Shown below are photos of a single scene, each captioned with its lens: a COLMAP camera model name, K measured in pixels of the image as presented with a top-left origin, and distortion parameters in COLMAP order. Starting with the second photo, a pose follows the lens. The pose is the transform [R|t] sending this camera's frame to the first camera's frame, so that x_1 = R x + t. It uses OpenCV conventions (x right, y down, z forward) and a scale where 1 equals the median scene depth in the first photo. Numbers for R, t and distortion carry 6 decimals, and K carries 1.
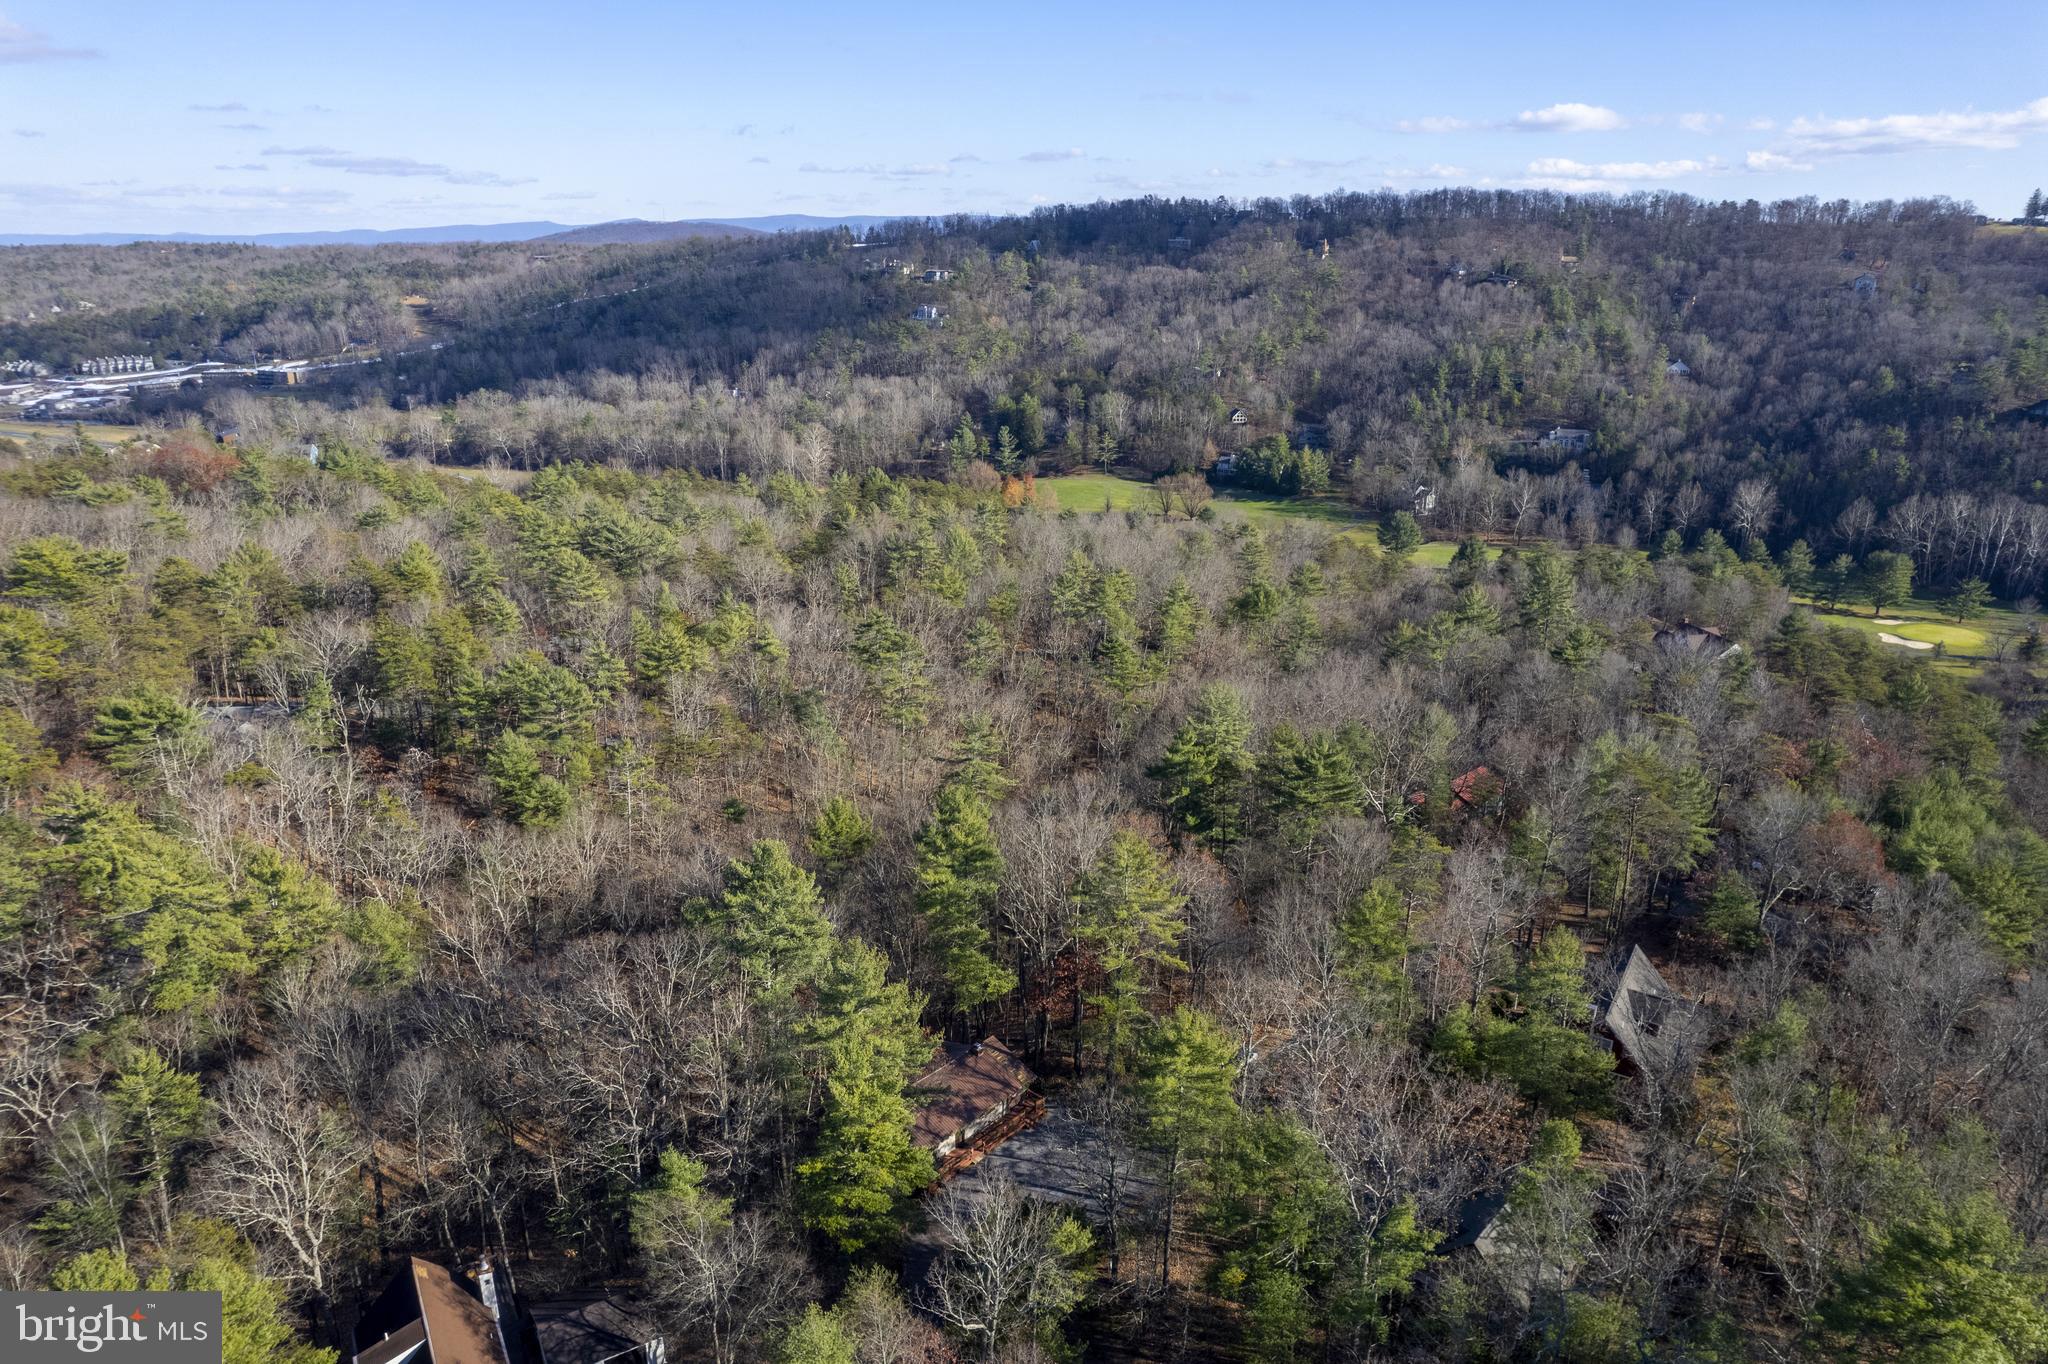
lens RADIAL K [[1303.7, 0, 1036.6], [0, 1303.7, 698.4], [0, 0, 1]] dist [-0.045530, 0.052280]
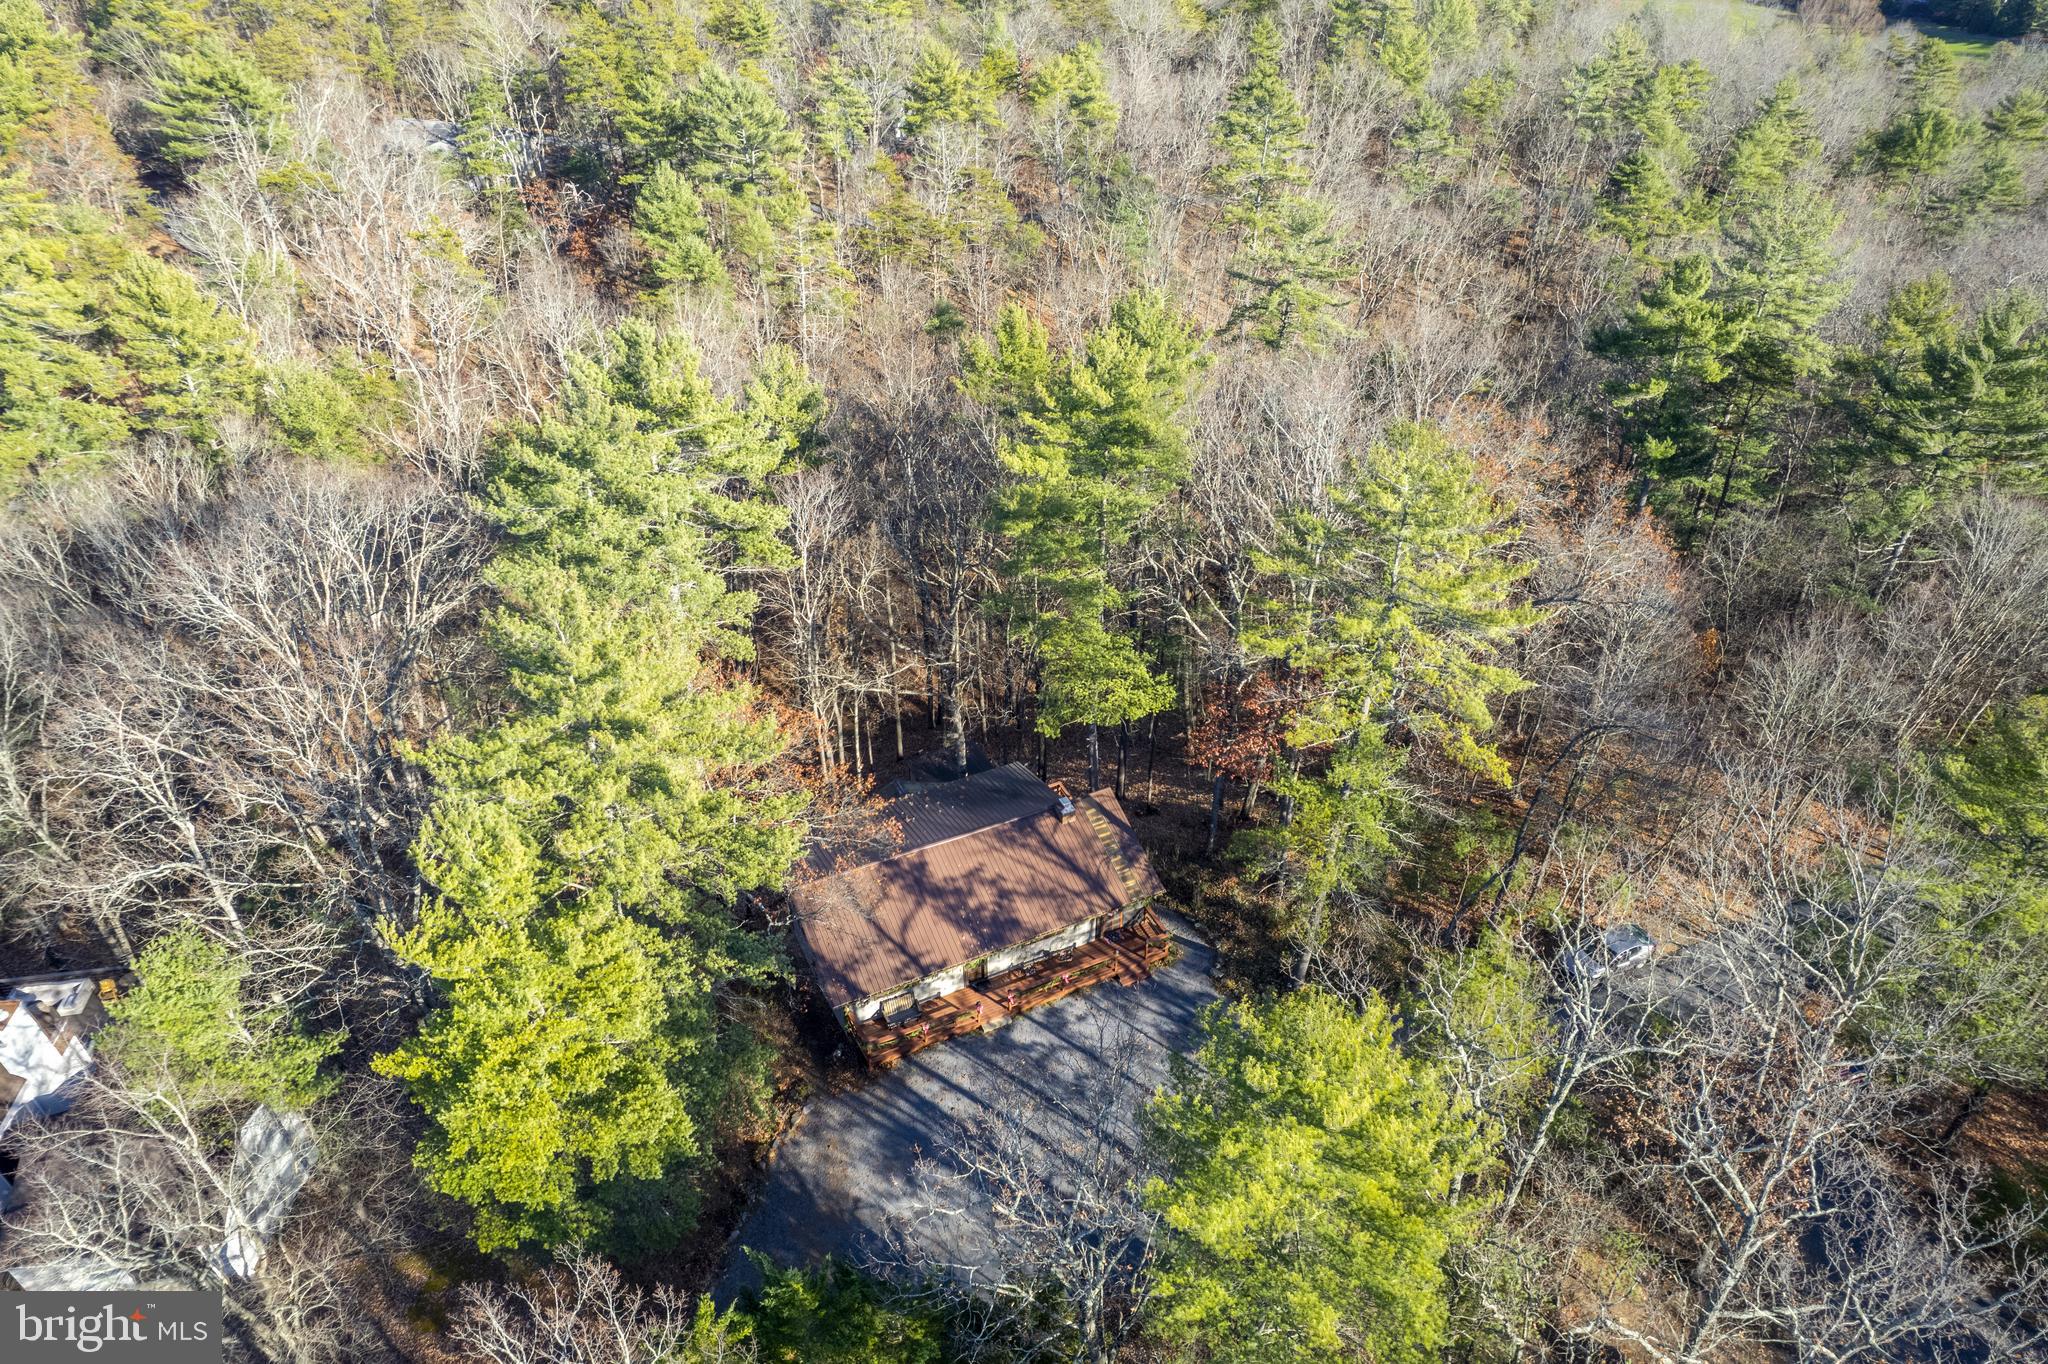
lens RADIAL K [[1313.2, 0, 1023.4], [0, 1313.2, 687.2], [0, 0, 1]] dist [-0.053950, 0.046358]
pose [[0.917162, 0.228913, -0.326210, 0.076469], [-0.119465, 0.938849, 0.322941, 0.045218], [0.380187, -0.257218, 0.888424, 0.423185]]
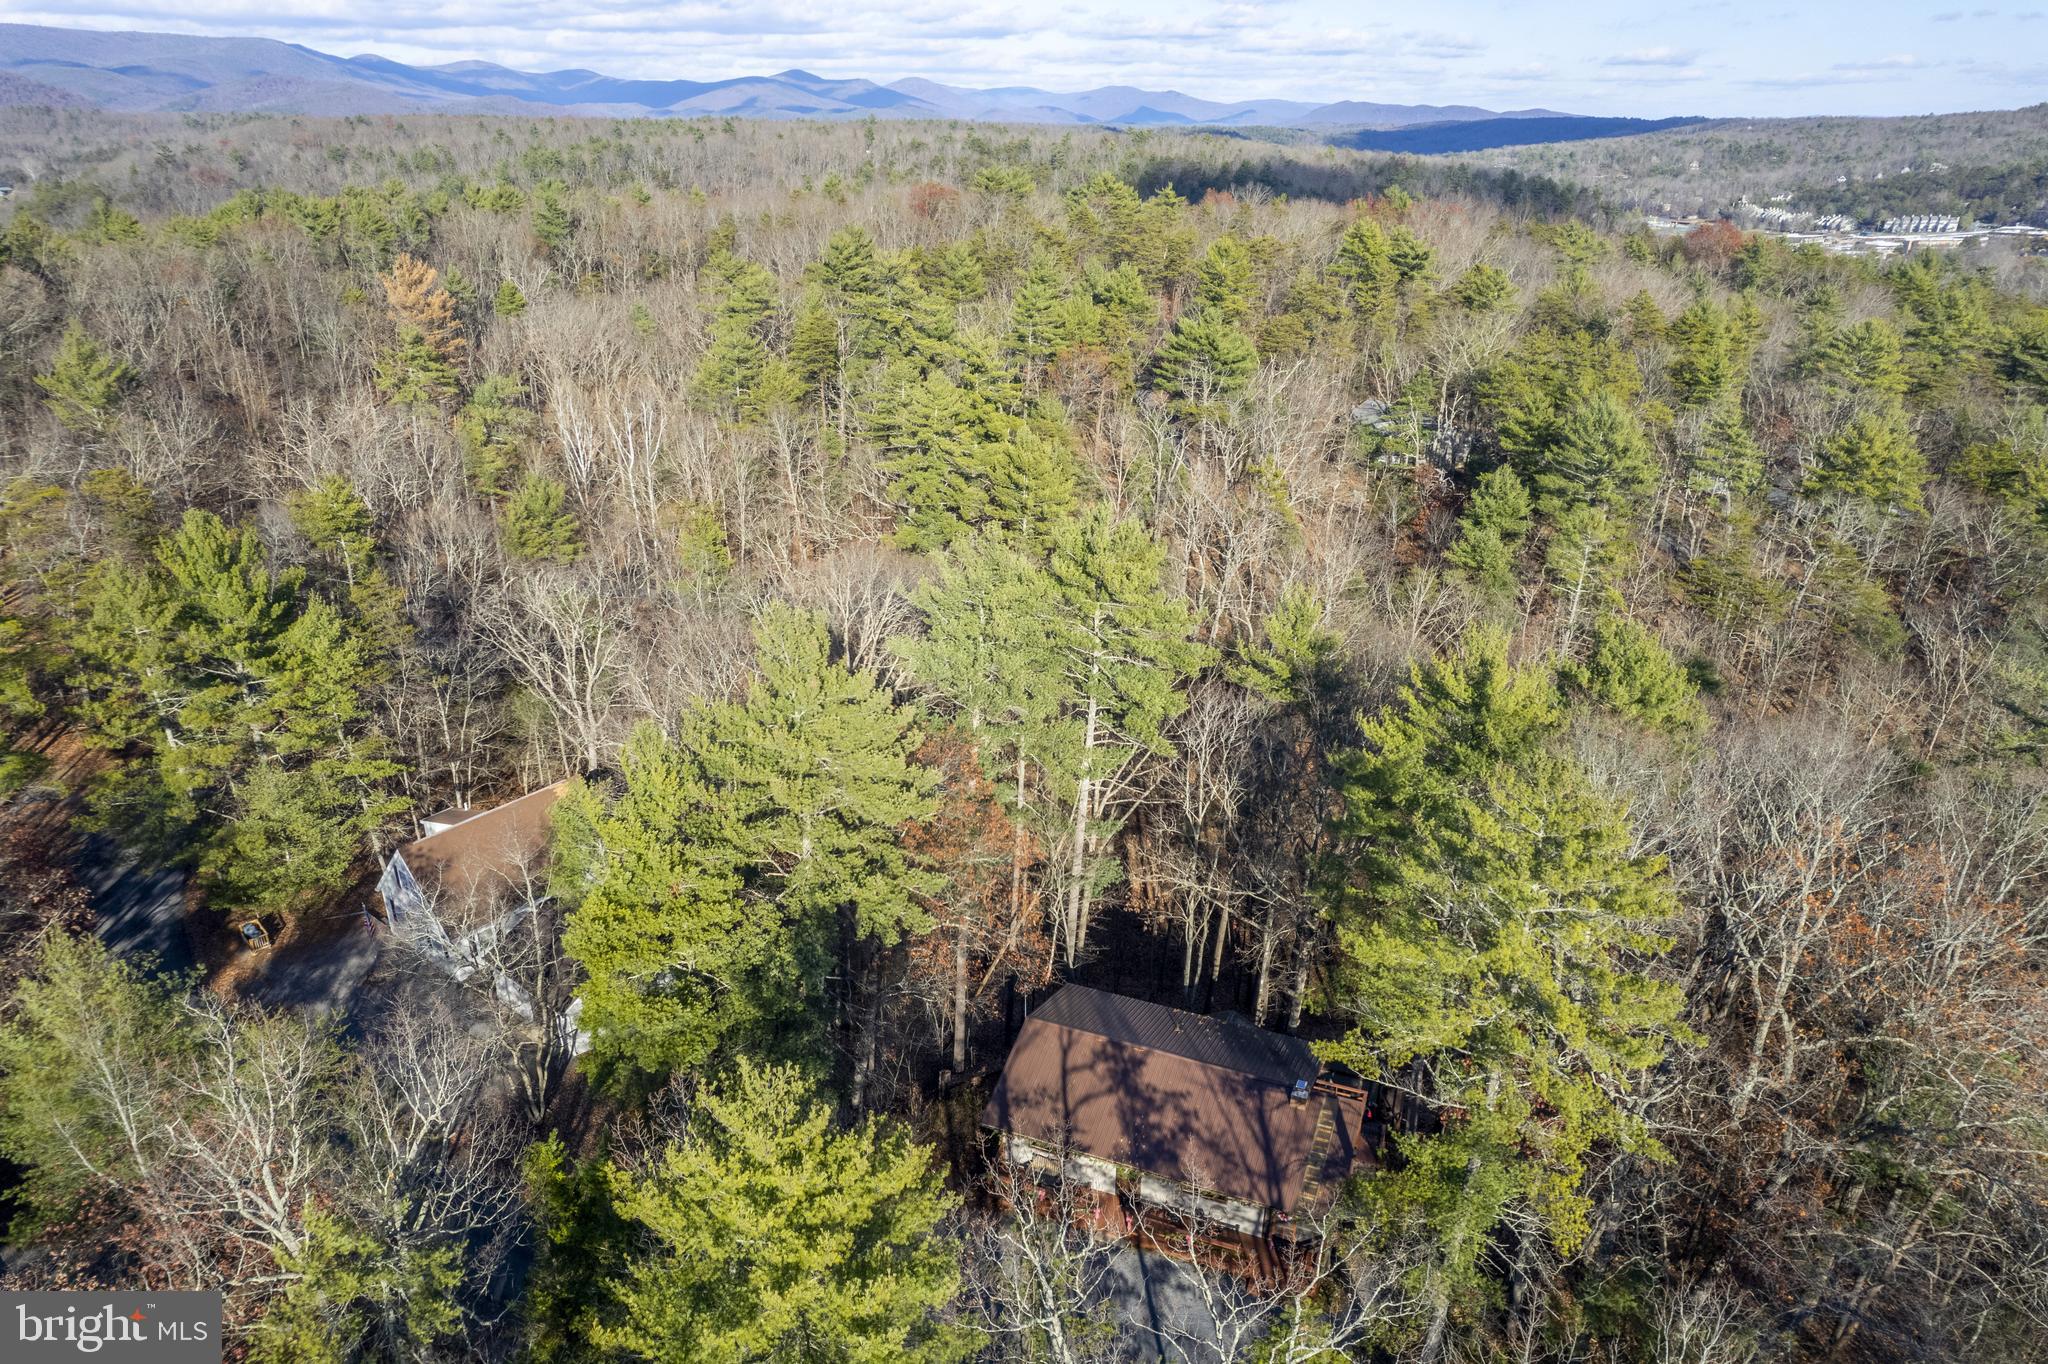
lens RADIAL K [[1315.8, 0, 1023.9], [0, 1315.8, 688.1], [0, 0, 1]] dist [-0.084725, 0.081472]
pose [[0.333465, 0.376865, -0.864161, 0.220464], [-0.313004, 0.908889, 0.275589, 0.024102], [0.889286, 0.178586, 0.421043, 0.527809]]
